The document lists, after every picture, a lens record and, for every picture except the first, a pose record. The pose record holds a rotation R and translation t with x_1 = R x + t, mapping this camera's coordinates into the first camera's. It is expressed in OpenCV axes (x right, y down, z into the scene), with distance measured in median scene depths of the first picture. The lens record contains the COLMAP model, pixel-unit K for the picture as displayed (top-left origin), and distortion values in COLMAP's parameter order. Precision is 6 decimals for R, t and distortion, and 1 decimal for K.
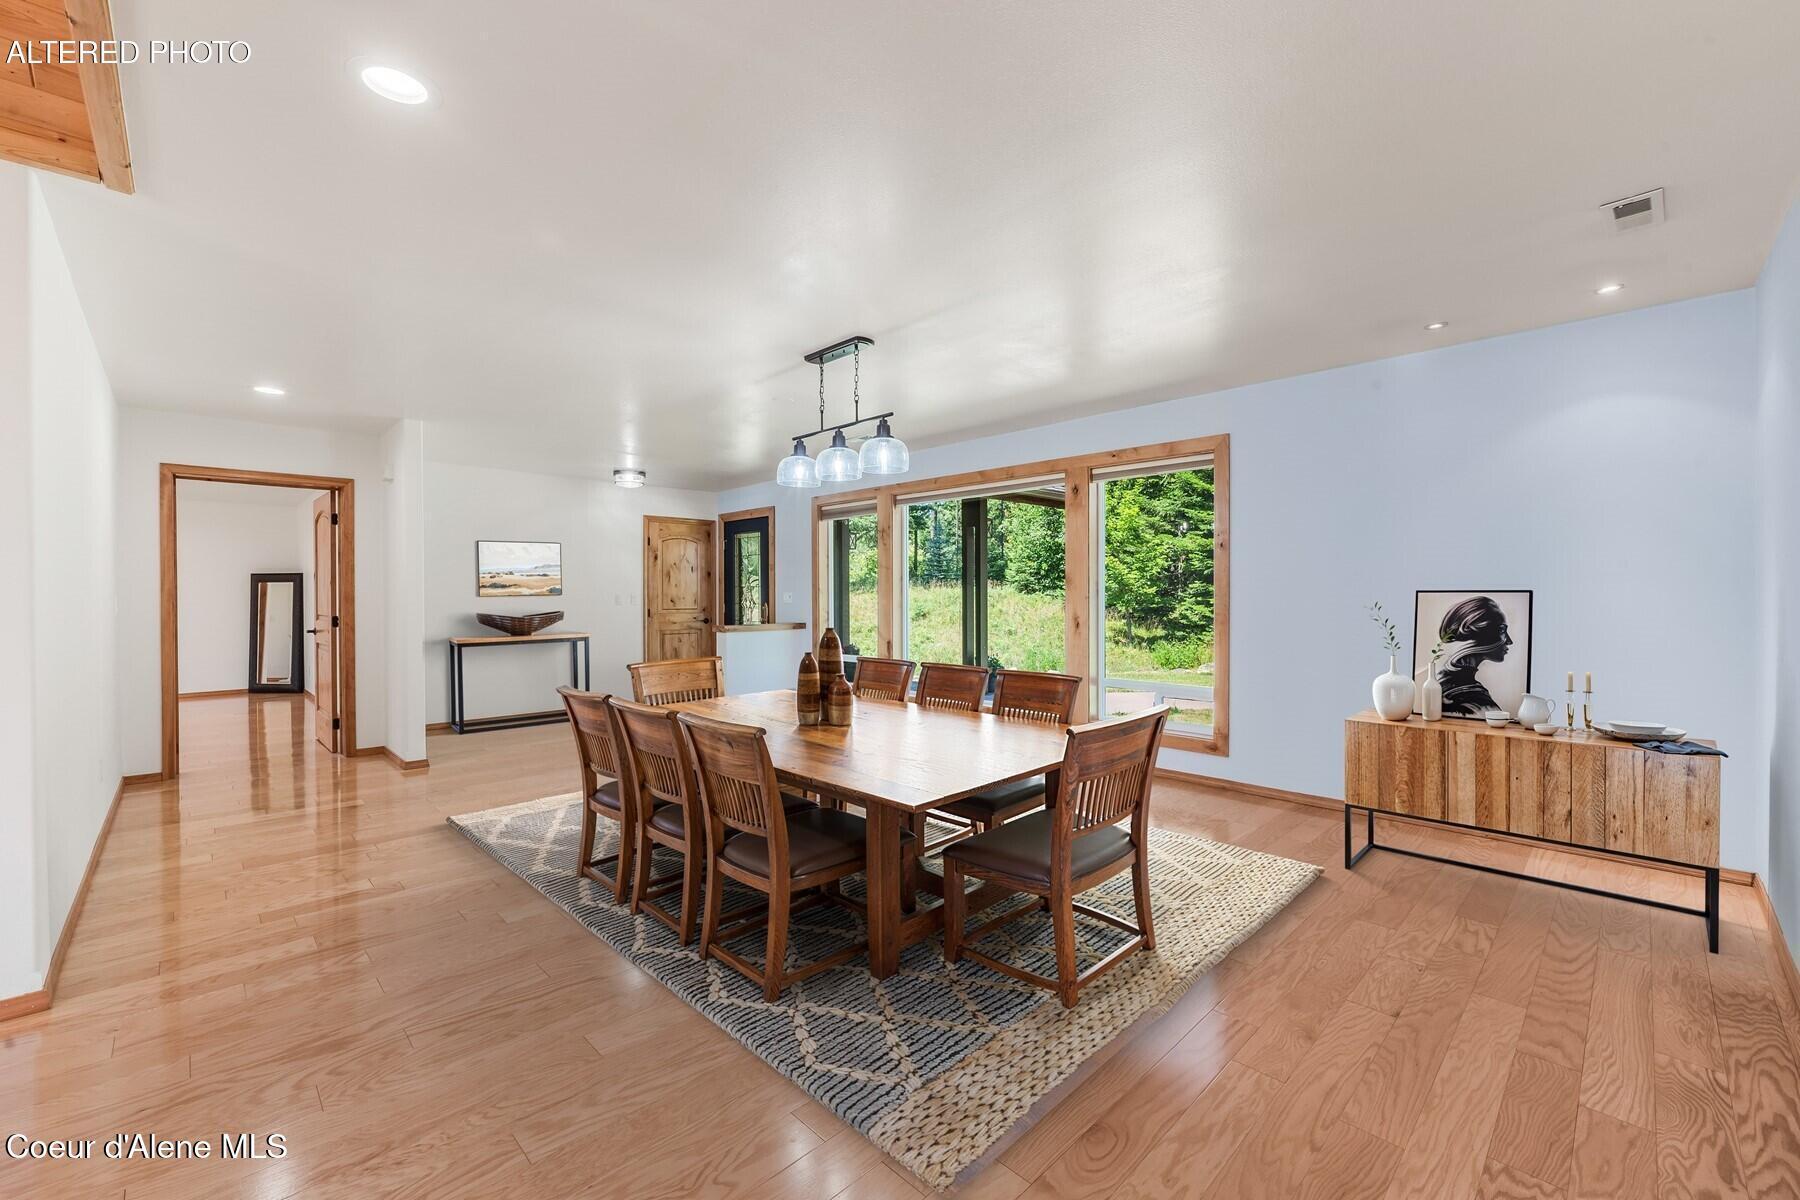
lens RADIAL K [[729.7, 0, 898.7], [0, 729.7, 598.0], [0, 0, 1]] dist [0.001161, 0.000010]
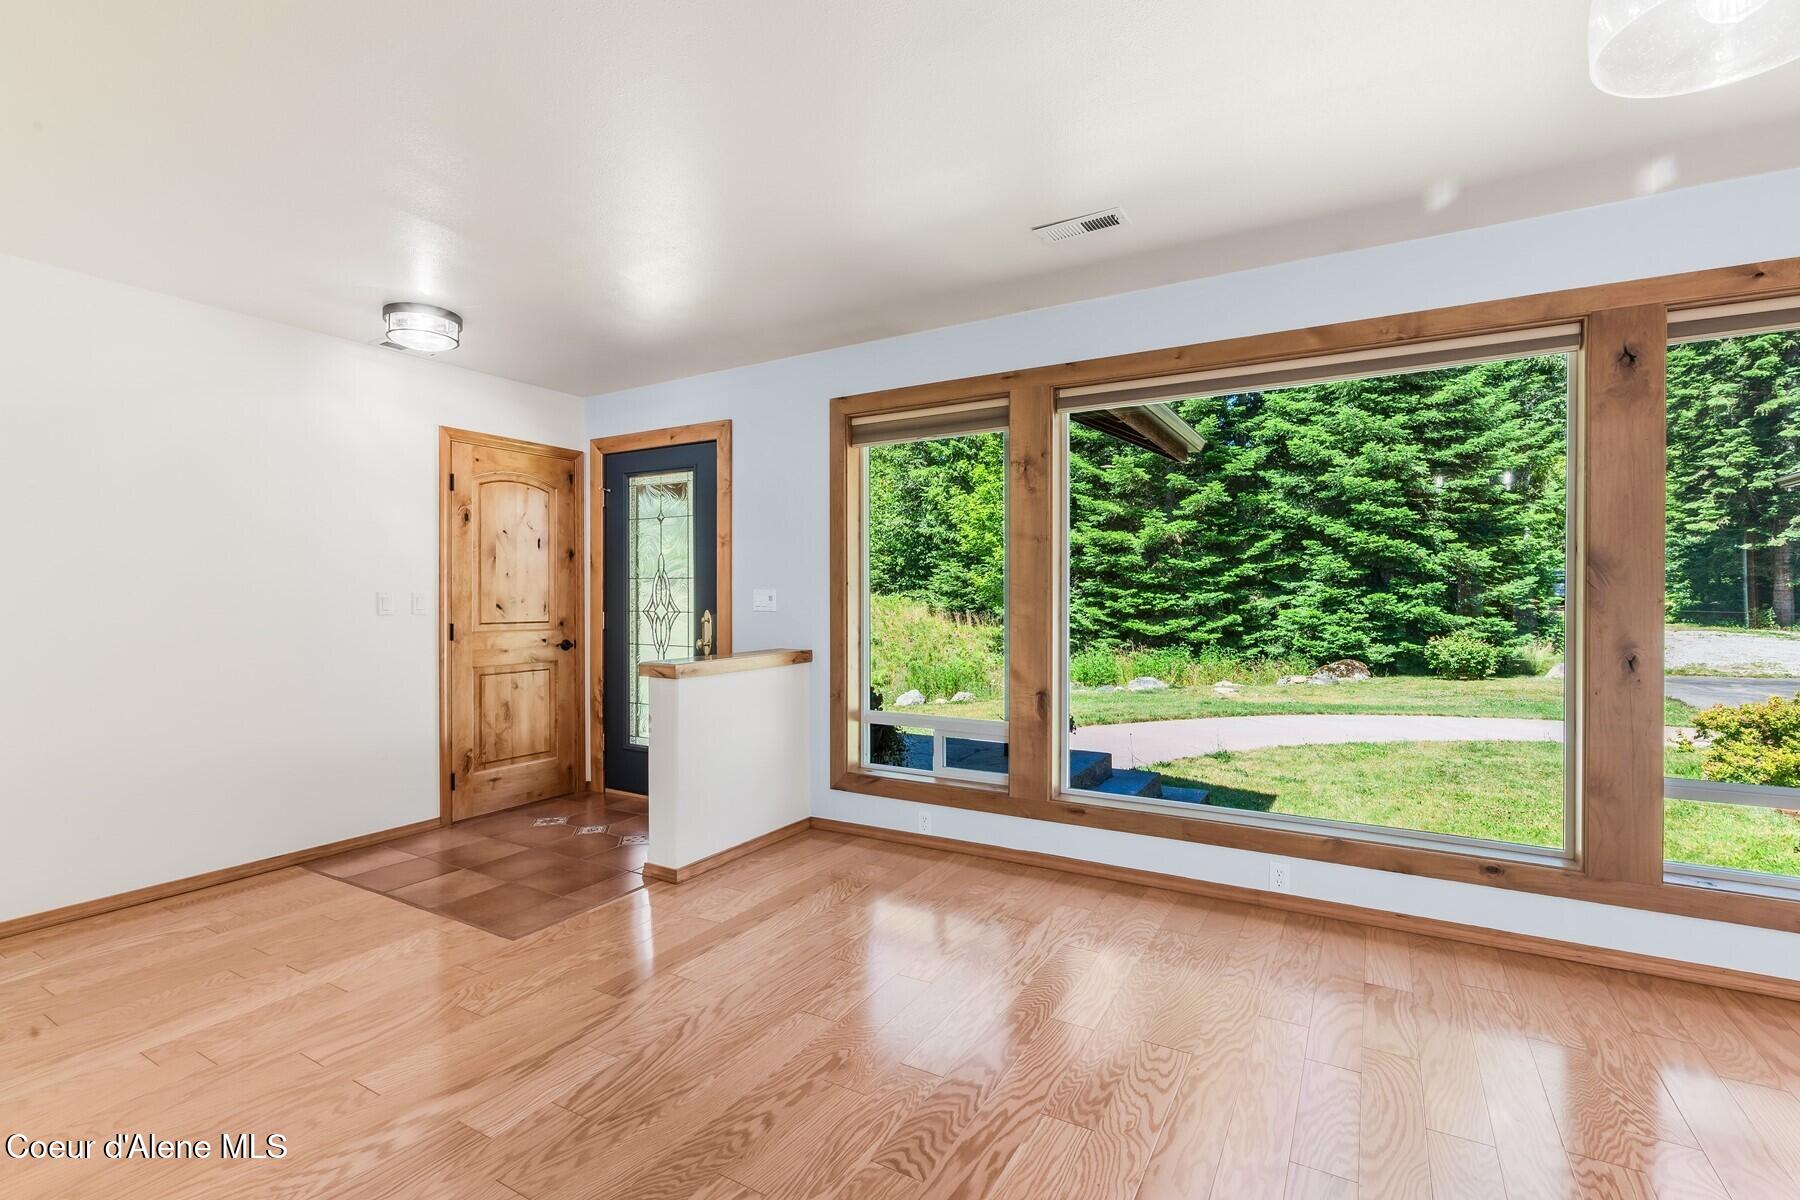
lens RADIAL K [[812.4, 0, 902.8], [0, 812.4, 601.2], [0, 0, 1]] dist [-0.005744, -0.000196]
pose [[0.963167, -0.000692, 0.268901, -0.189917], [0.000021, 0.999997, 0.002497, -0.001004], [-0.268902, -0.002399, 0.963164, 0.388418]]
